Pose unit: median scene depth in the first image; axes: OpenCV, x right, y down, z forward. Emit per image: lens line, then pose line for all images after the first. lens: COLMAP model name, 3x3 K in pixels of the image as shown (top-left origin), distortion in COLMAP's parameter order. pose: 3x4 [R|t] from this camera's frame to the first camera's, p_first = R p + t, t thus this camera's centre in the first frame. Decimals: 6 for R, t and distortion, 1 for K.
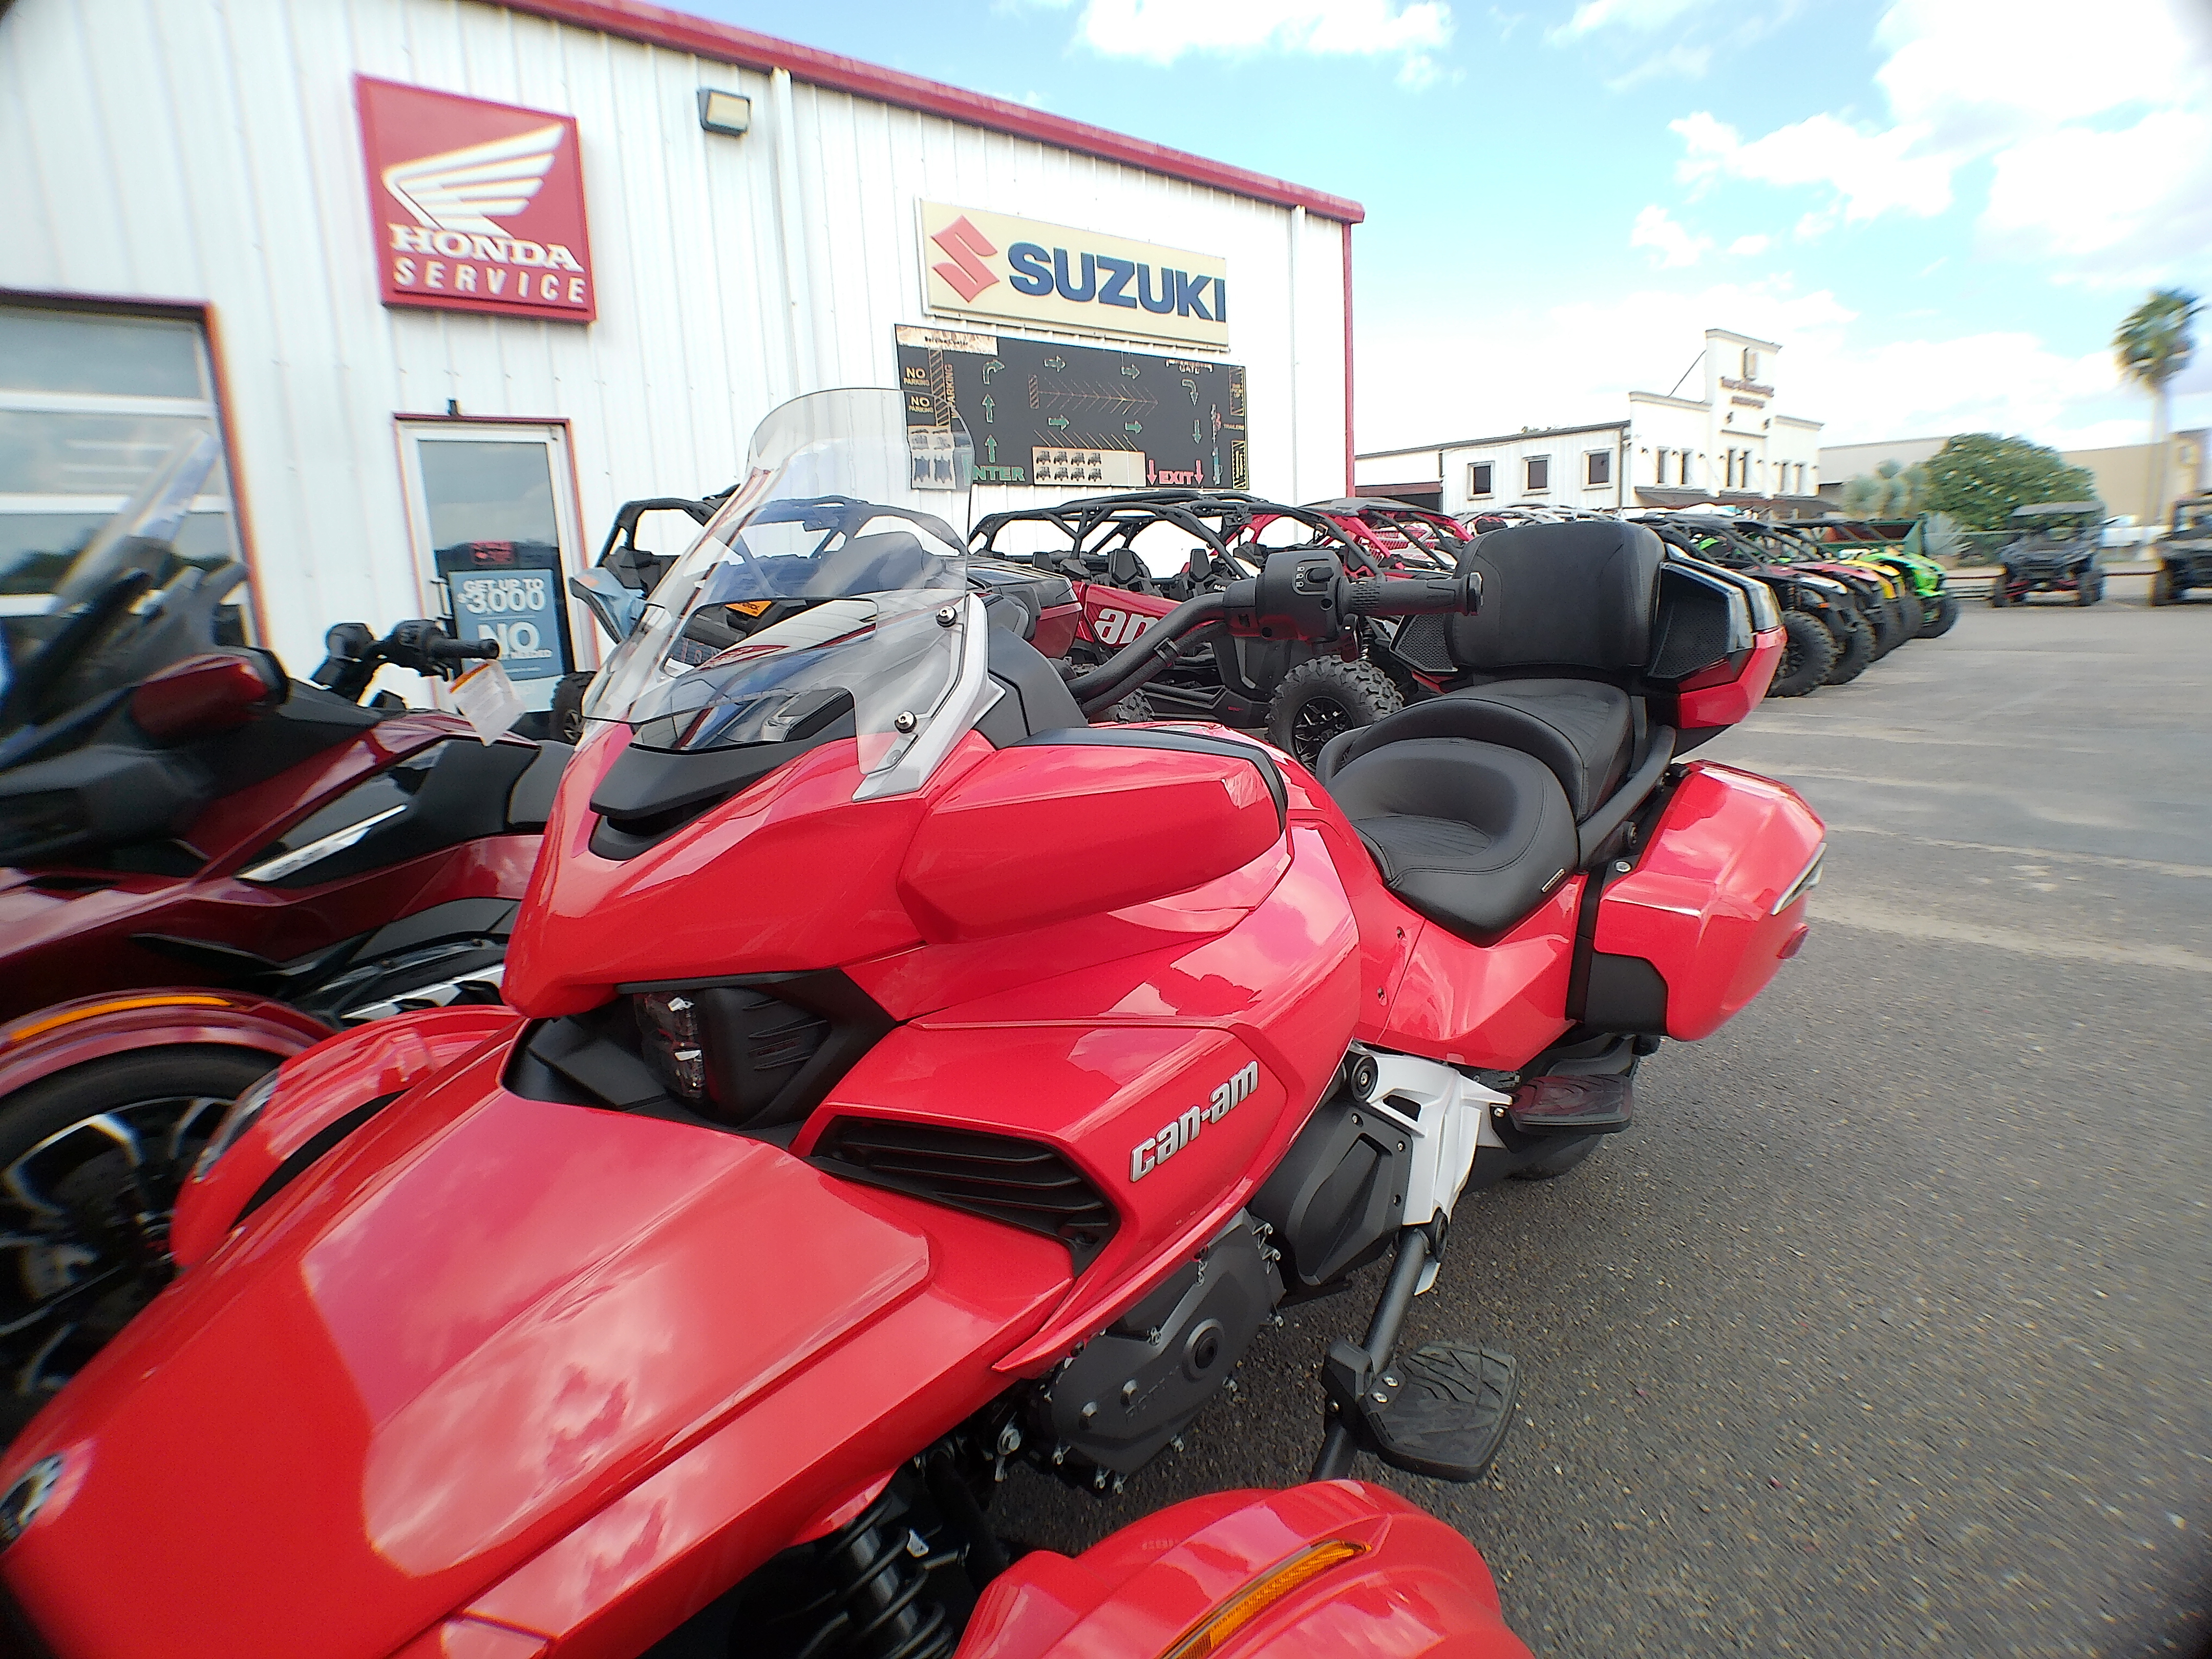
lens RADIAL K [[1225.9, 0, 1106.0], [0, 1225.9, 829.5], [0, 0, 1]] dist [-0.062114, 0.020338]
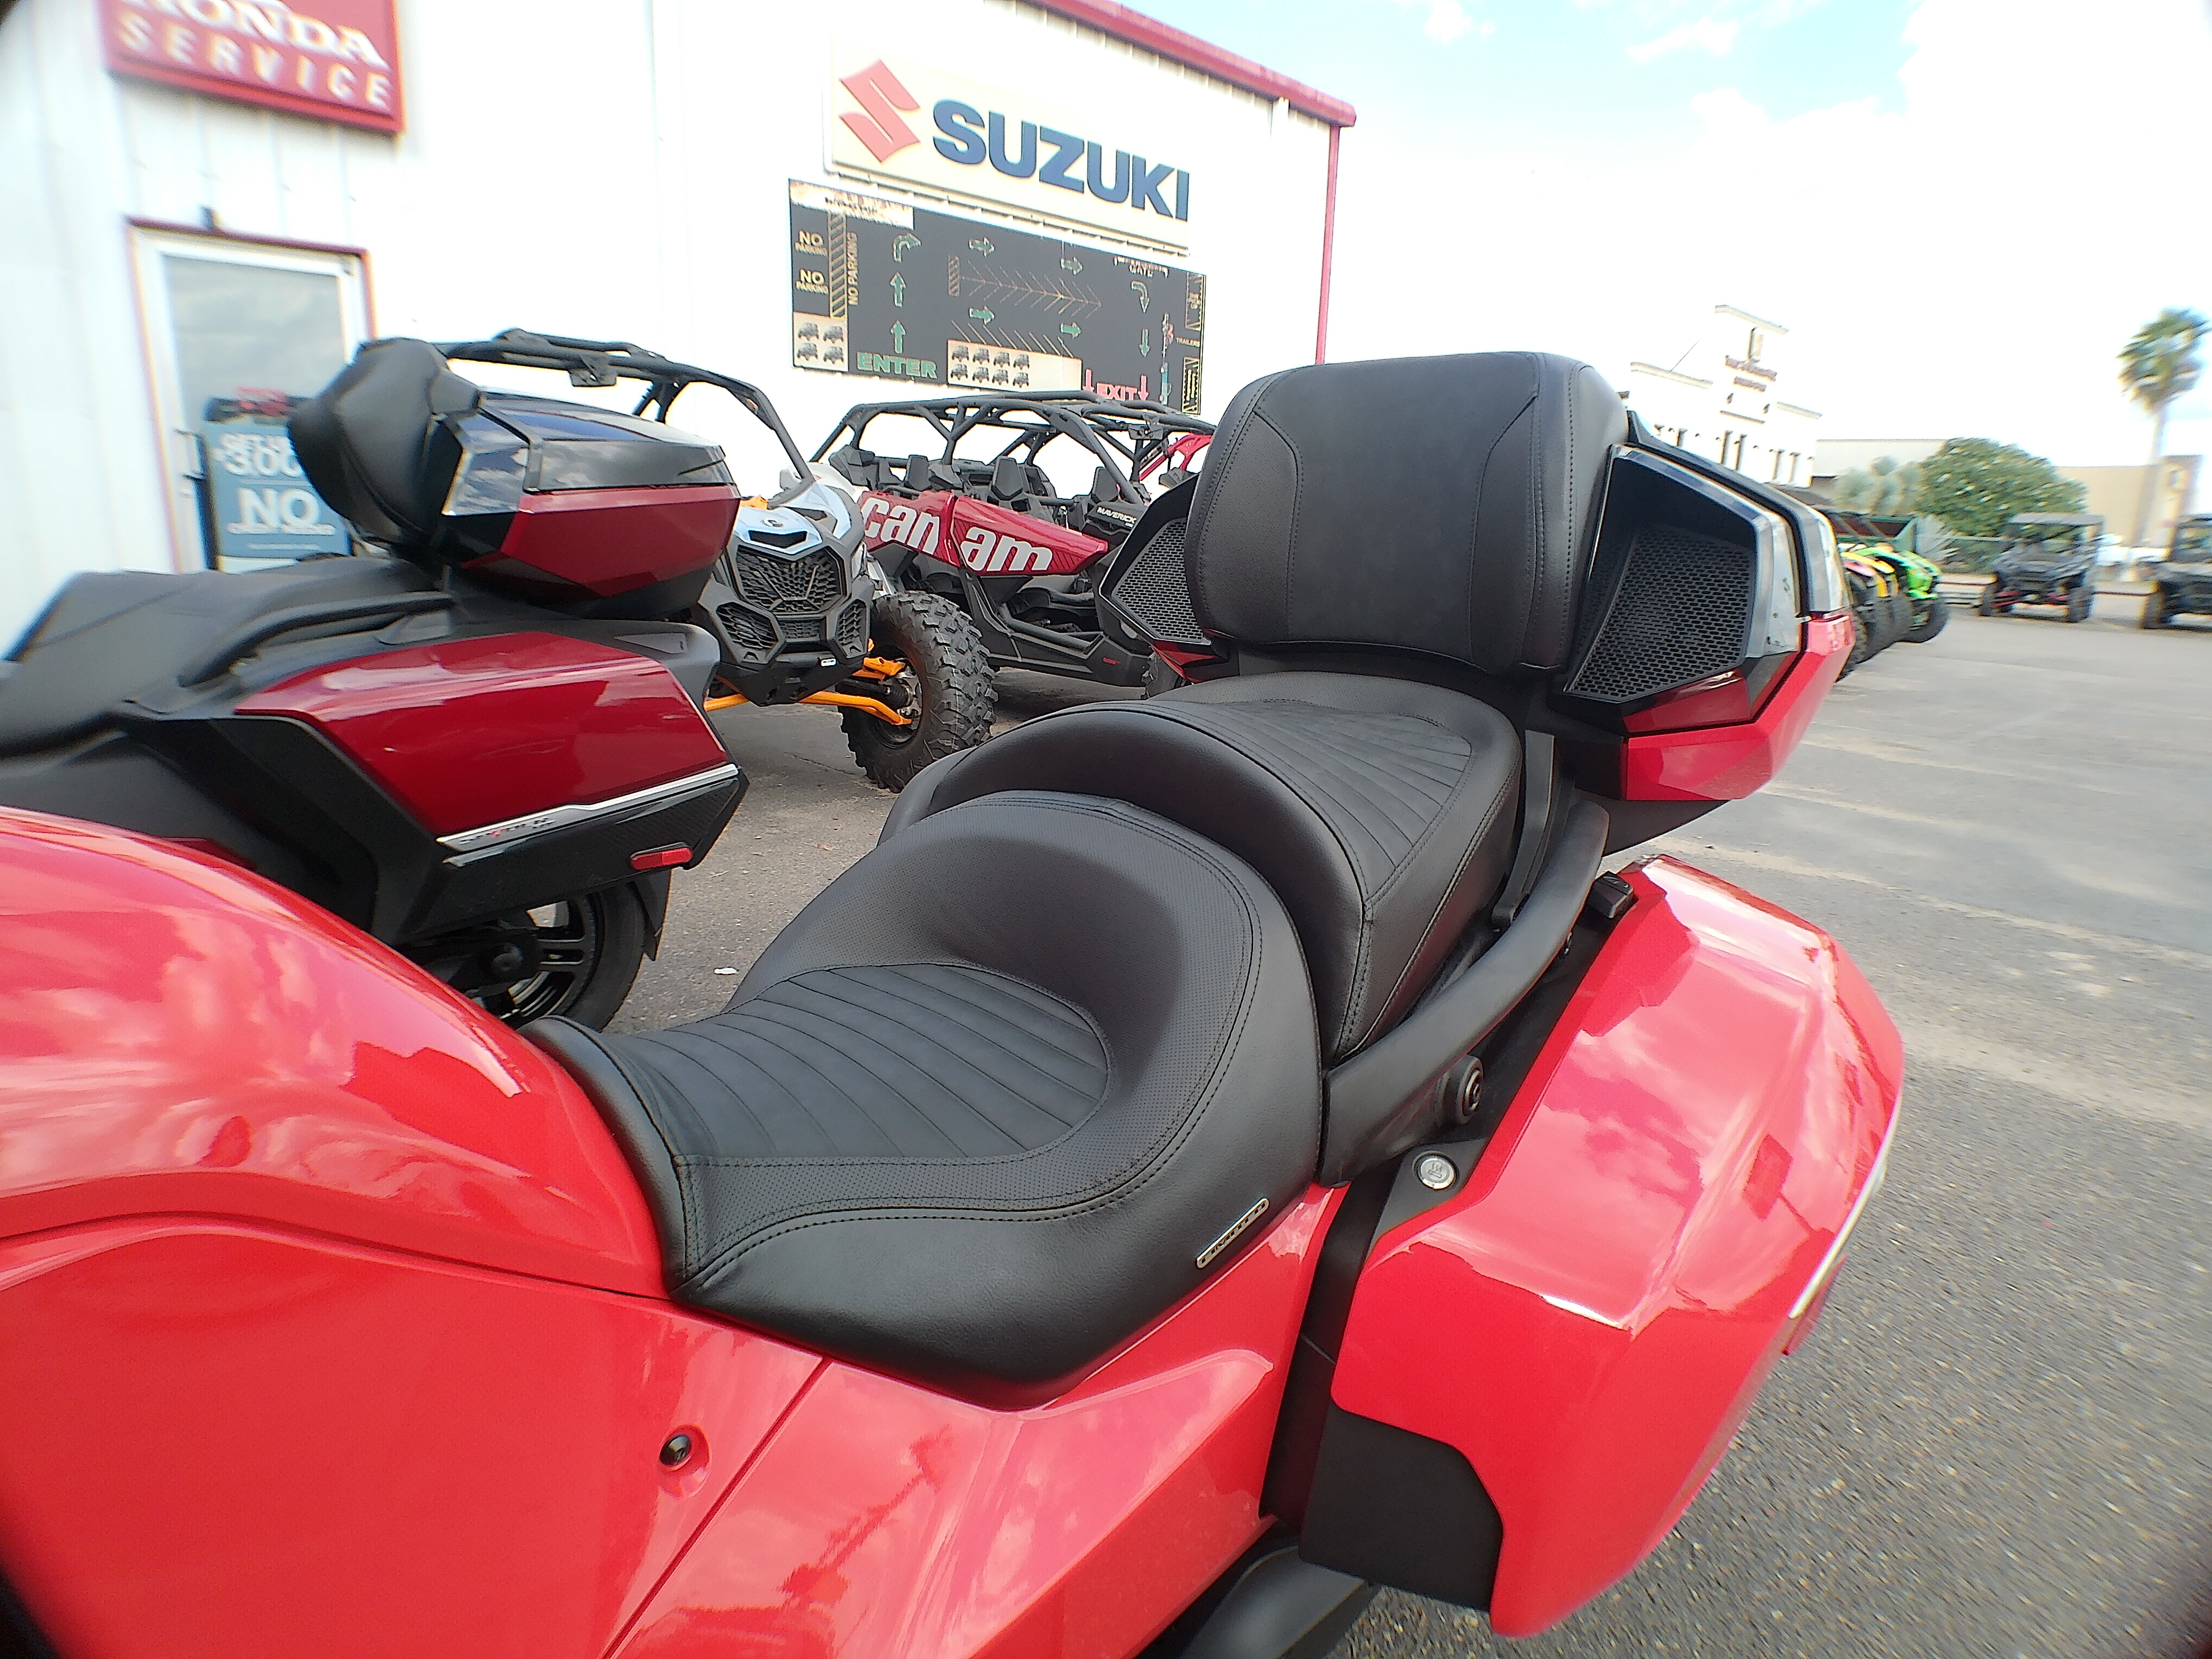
lens RADIAL K [[1225.9, 0, 1106.0], [0, 1225.9, 829.5], [0, 0, 1]] dist [-0.062114, 0.020338]
pose [[0.996525, 0.077178, 0.031321, 0.051281], [-0.078692, 0.995625, 0.050386, -0.016399], [-0.027296, -0.052676, 0.998239, 0.105233]]
